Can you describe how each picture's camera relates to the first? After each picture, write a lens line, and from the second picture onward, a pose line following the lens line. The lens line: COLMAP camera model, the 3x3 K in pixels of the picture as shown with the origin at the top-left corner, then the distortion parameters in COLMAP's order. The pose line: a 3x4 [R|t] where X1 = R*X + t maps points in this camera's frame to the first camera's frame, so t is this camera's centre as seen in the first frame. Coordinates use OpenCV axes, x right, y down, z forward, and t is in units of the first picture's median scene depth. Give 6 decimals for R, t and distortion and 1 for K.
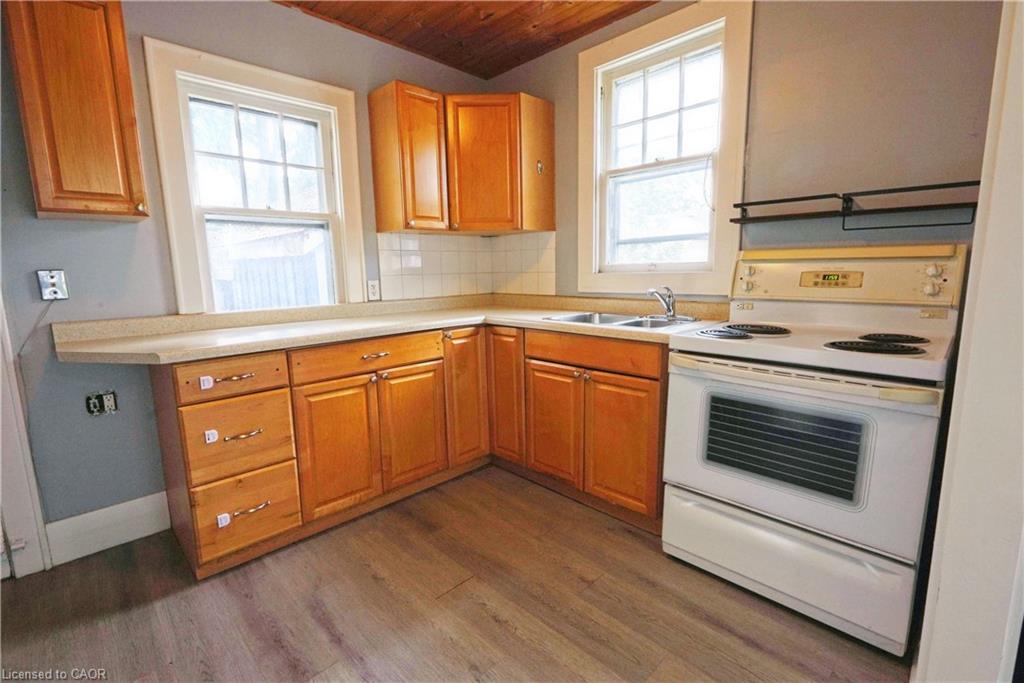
lens RADIAL K [[465.1, 0, 512.4], [0, 465.1, 344.0], [0, 0, 1]] dist [-0.001485, 0.000239]
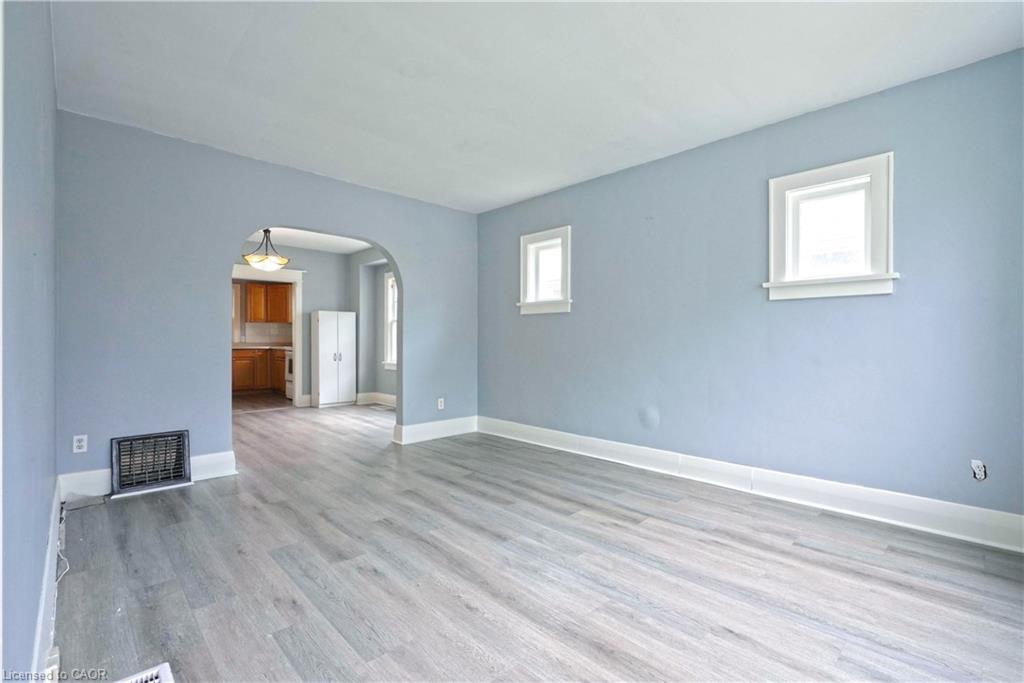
lens RADIAL K [[465.1, 0, 509.0], [0, 465.1, 341.7], [0, 0, 1]] dist [-0.001485, 0.000239]
pose [[0.999664, 0.023381, -0.011212, 2.318213], [-0.024868, 0.986937, -0.159175, 0.540817], [0.007344, 0.159400, 0.987187, -3.195987]]
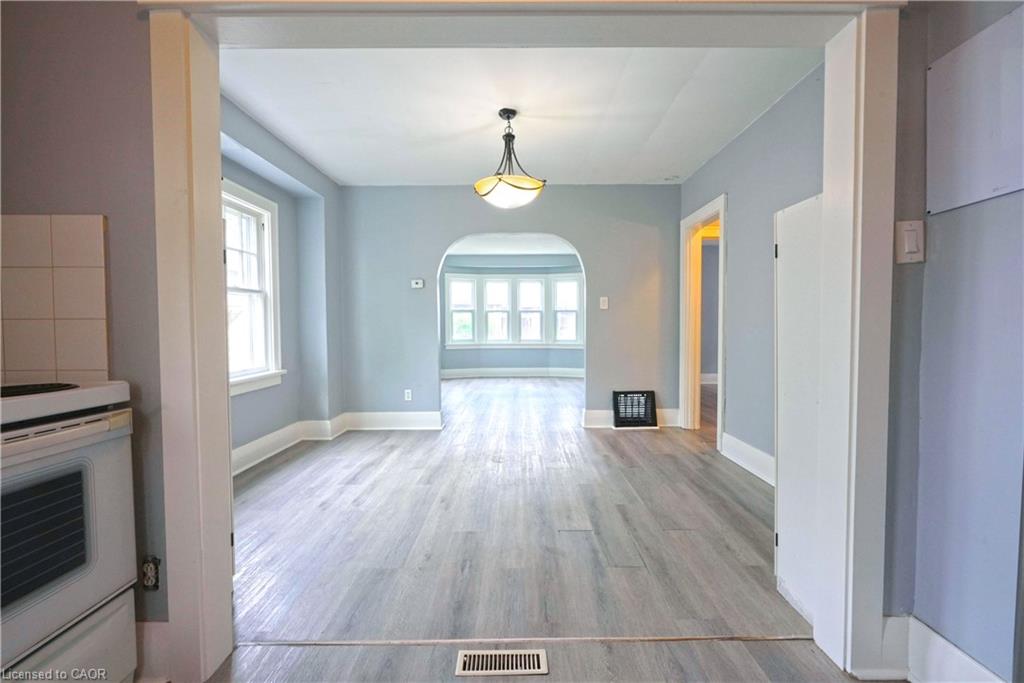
lens RADIAL K [[465.1, 0, 513.9], [0, 465.1, 342.0], [0, 0, 1]] dist [-0.001485, 0.000239]
pose [[-0.715615, 0.001163, 0.698494, -0.309717], [0.133059, 0.981914, 0.134686, -0.051679], [-0.685704, 0.189324, -0.702827, 0.682490]]
